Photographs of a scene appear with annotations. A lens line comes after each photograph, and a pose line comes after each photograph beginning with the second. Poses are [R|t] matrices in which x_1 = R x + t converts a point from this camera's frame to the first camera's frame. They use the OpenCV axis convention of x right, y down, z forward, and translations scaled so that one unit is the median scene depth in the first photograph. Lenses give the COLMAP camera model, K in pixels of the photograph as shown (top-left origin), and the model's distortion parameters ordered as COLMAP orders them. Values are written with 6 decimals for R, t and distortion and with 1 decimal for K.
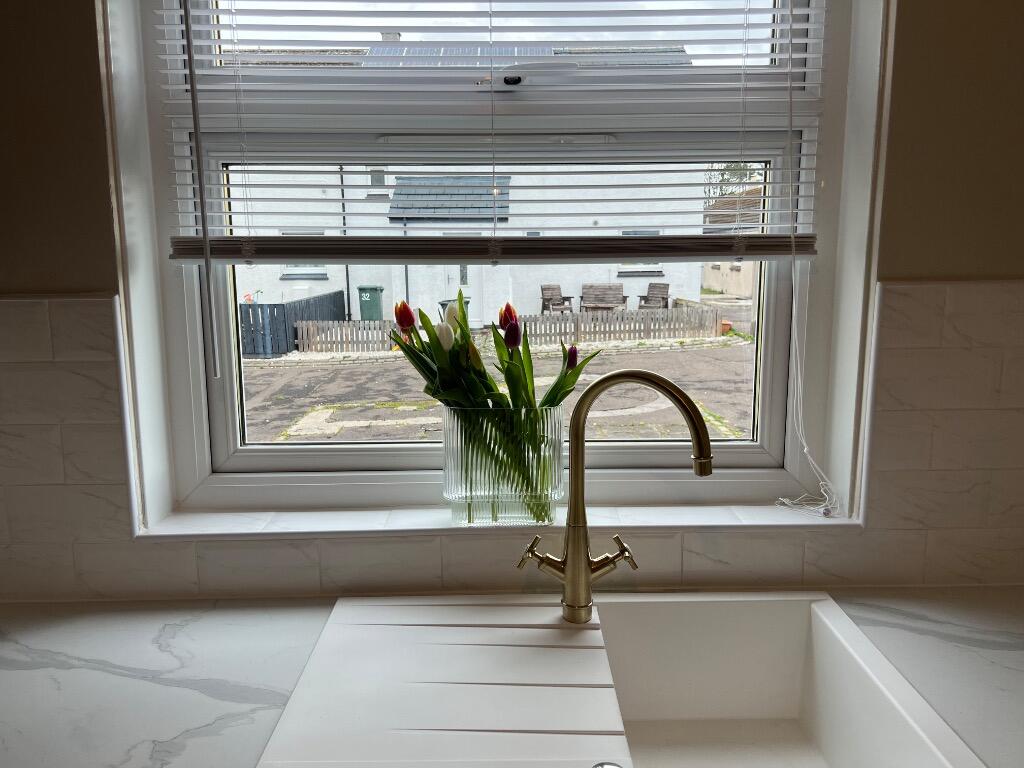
lens RADIAL K [[758.0, 0, 512.0], [0, 758.0, 384.0], [0, 0, 1]] dist [0.073930, -0.074540]
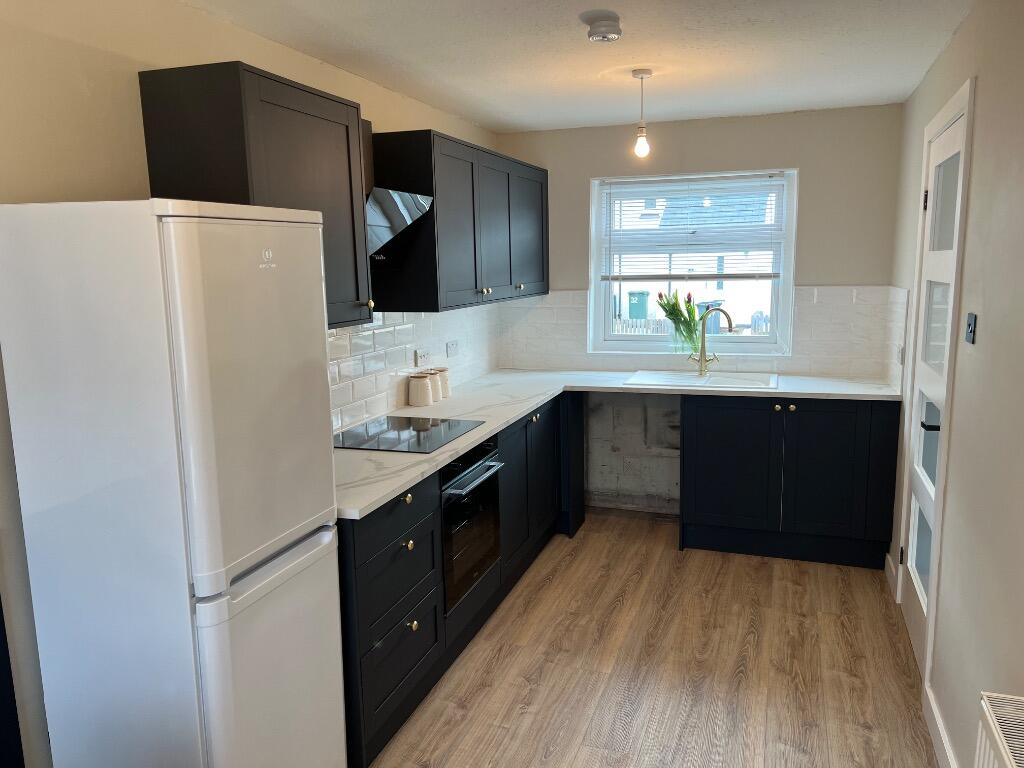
lens RADIAL K [[758.0, 0, 512.0], [0, 758.0, 384.0], [0, 0, 1]] dist [0.073930, -0.074540]
pose [[0.942158, 0.046467, -0.331931, 0.418079], [-0.049011, 0.998798, 0.000708, 0.364198], [0.331565, 0.015601, 0.943303, -2.666395]]
